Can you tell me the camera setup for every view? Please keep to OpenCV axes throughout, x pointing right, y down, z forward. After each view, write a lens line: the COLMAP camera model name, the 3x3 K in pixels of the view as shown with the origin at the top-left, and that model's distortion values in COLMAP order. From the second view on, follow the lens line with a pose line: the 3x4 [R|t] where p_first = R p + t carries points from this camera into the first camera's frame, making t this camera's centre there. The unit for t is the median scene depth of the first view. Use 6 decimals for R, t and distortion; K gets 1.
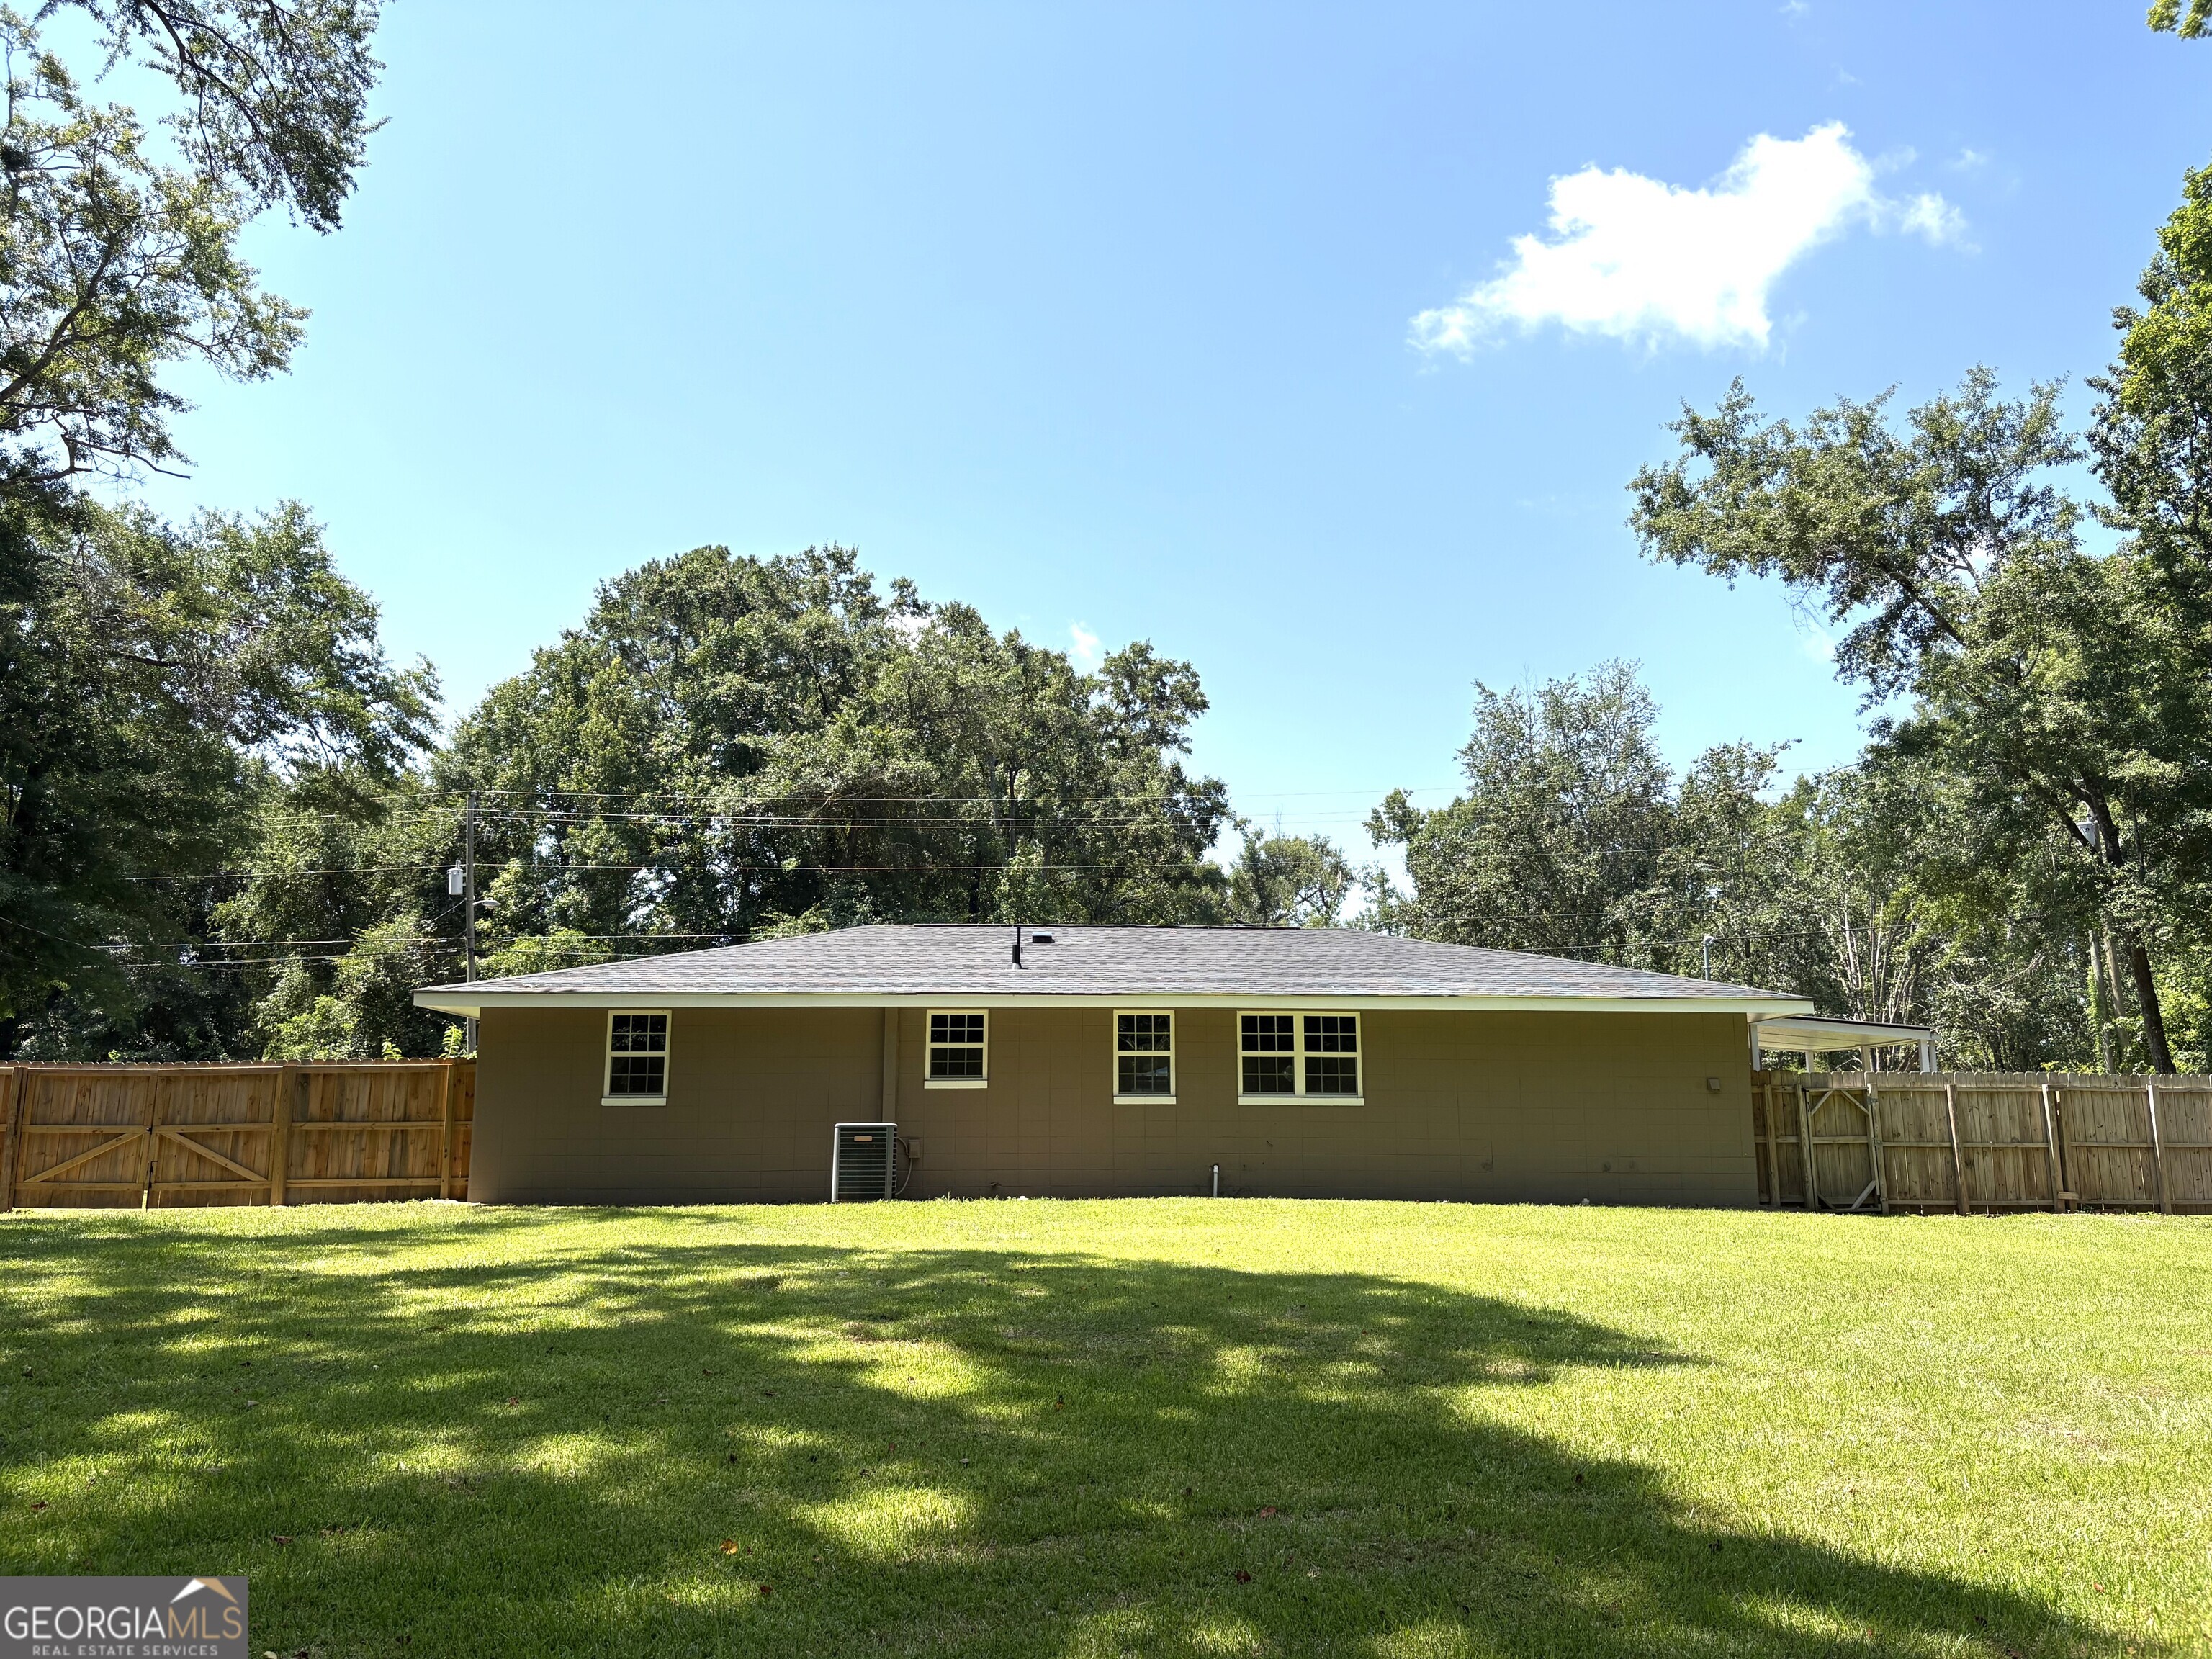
lens RADIAL K [[1676.0, 0, 1098.2], [0, 1676.0, 838.2], [0, 0, 1]] dist [0.045352, -0.039545]
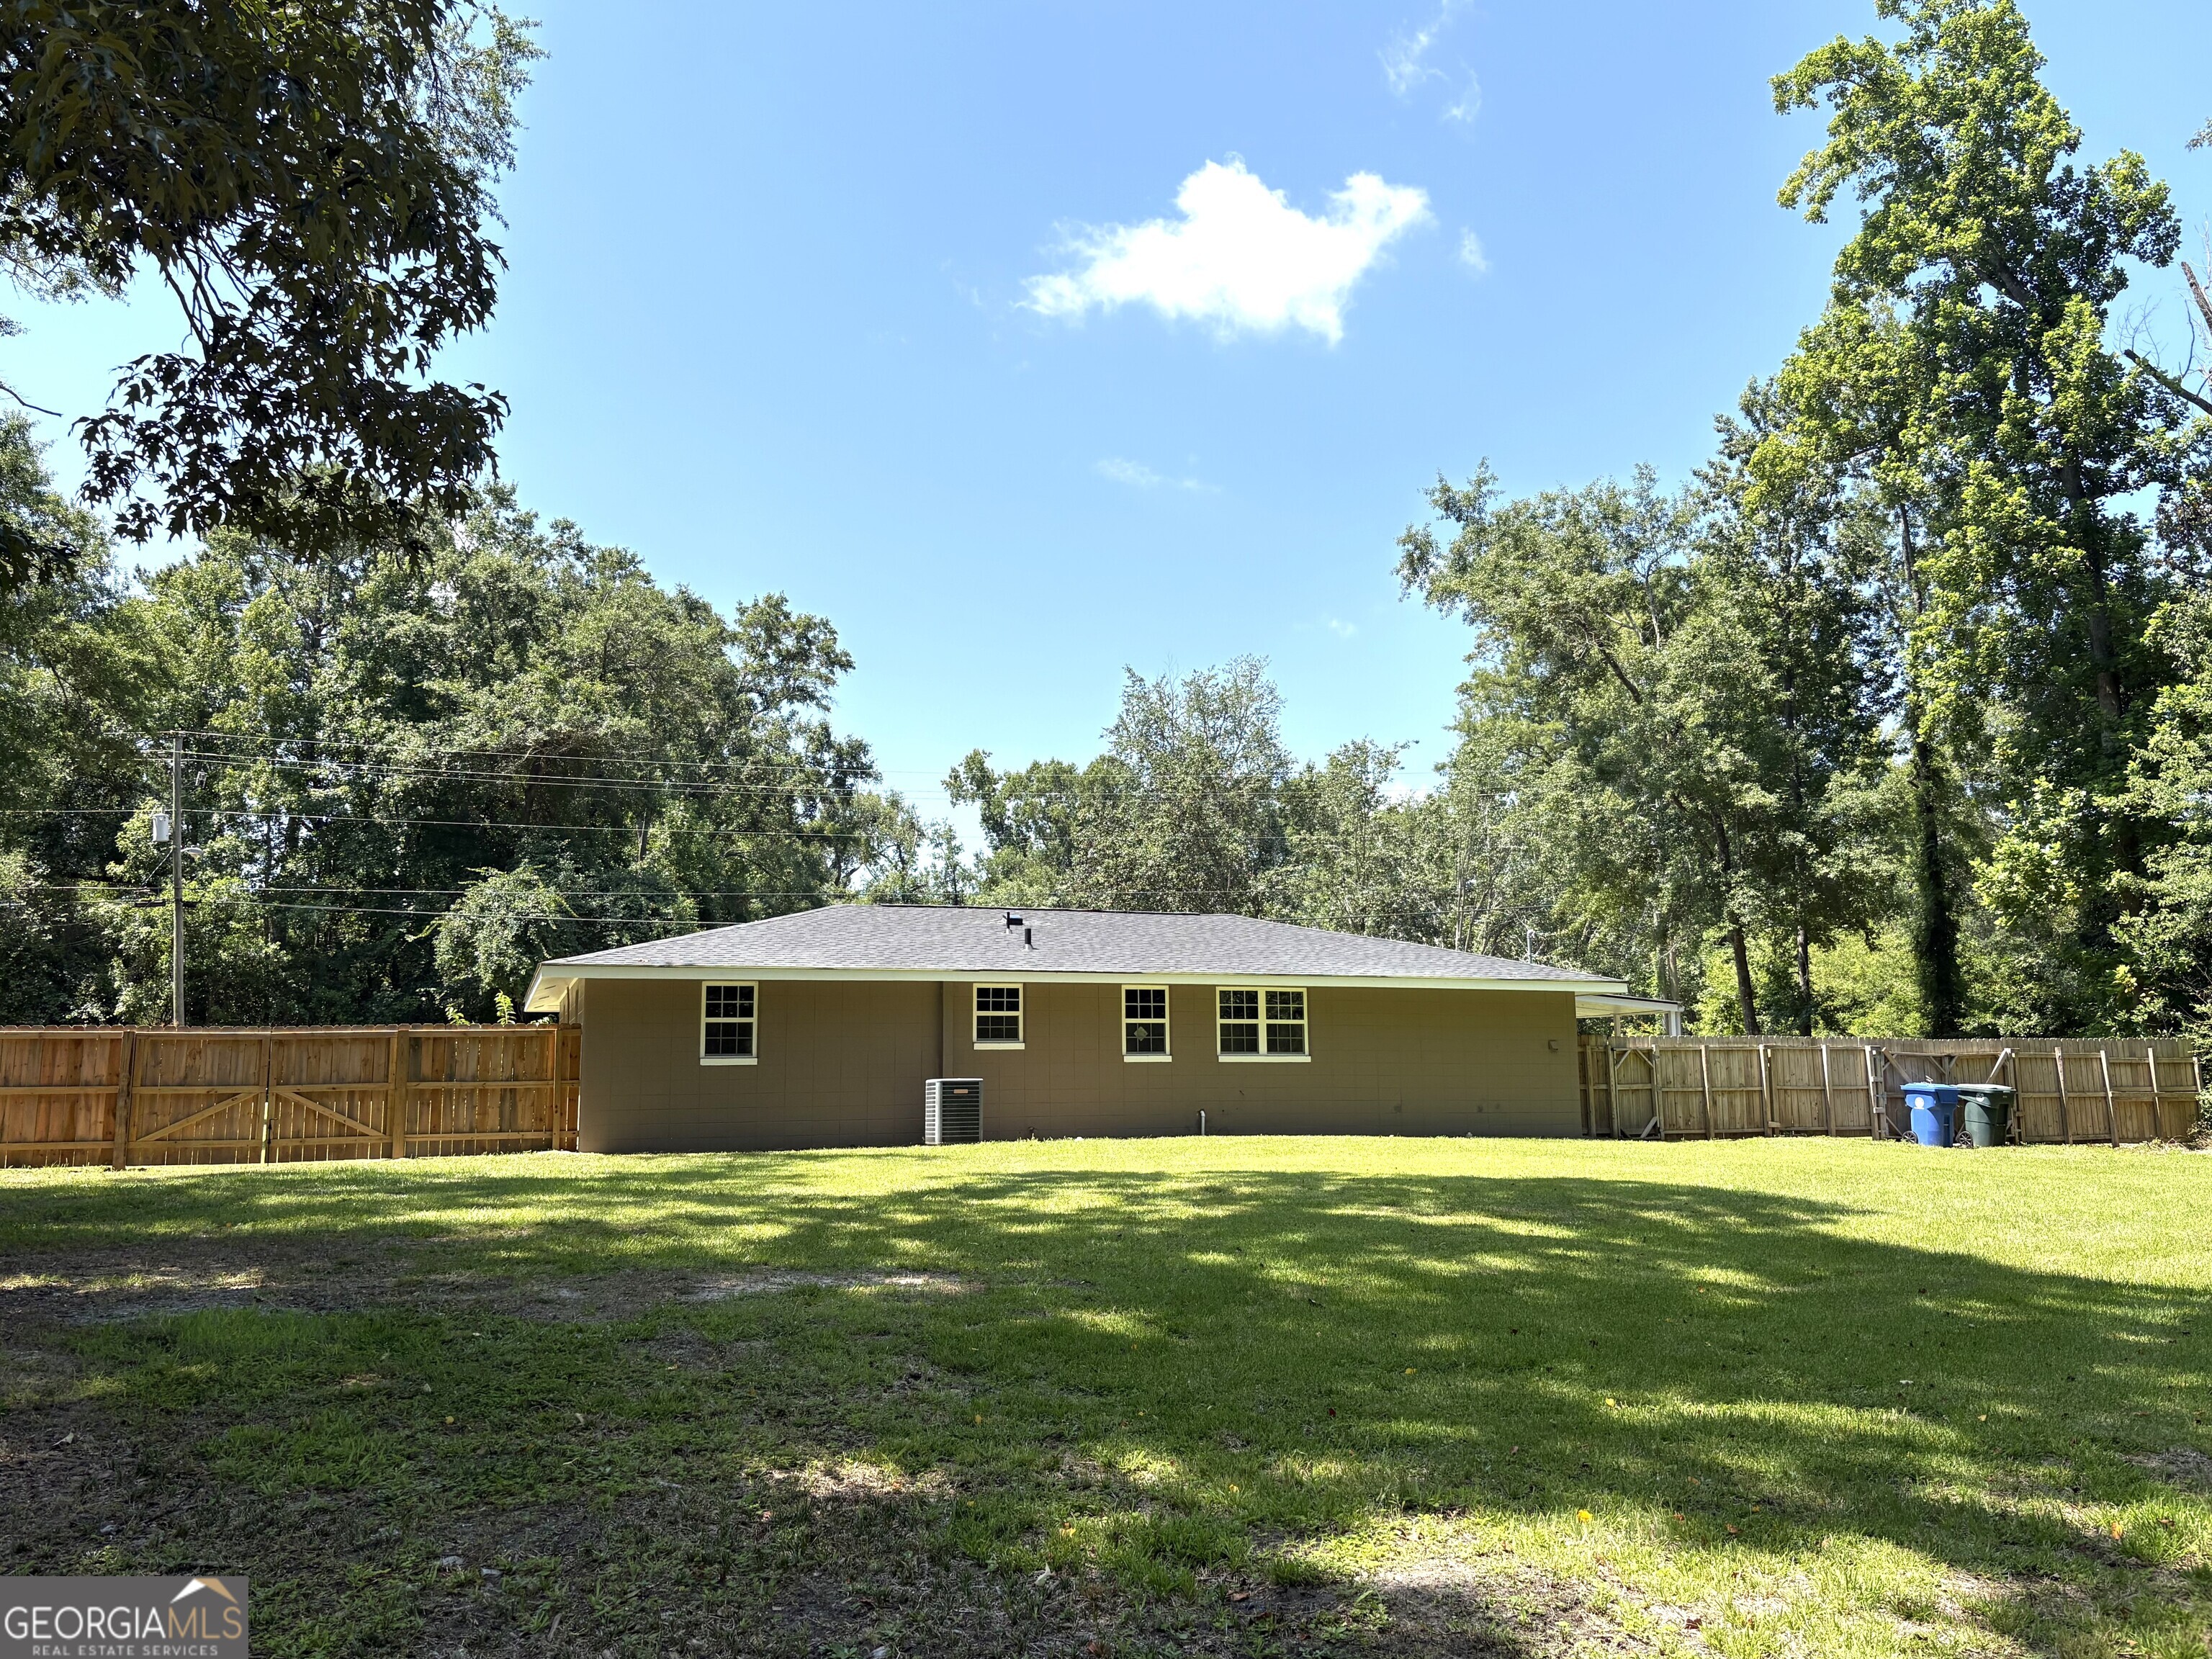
lens RADIAL K [[1676.0, 0, 1154.9], [0, 1676.0, 850.6], [0, 0, 1]] dist [0.045352, -0.039545]
pose [[0.956384, 0.032586, 0.290291, -0.184655], [-0.042486, 0.998708, 0.027867, -0.016641], [-0.289008, -0.038985, 0.956533, -0.091583]]
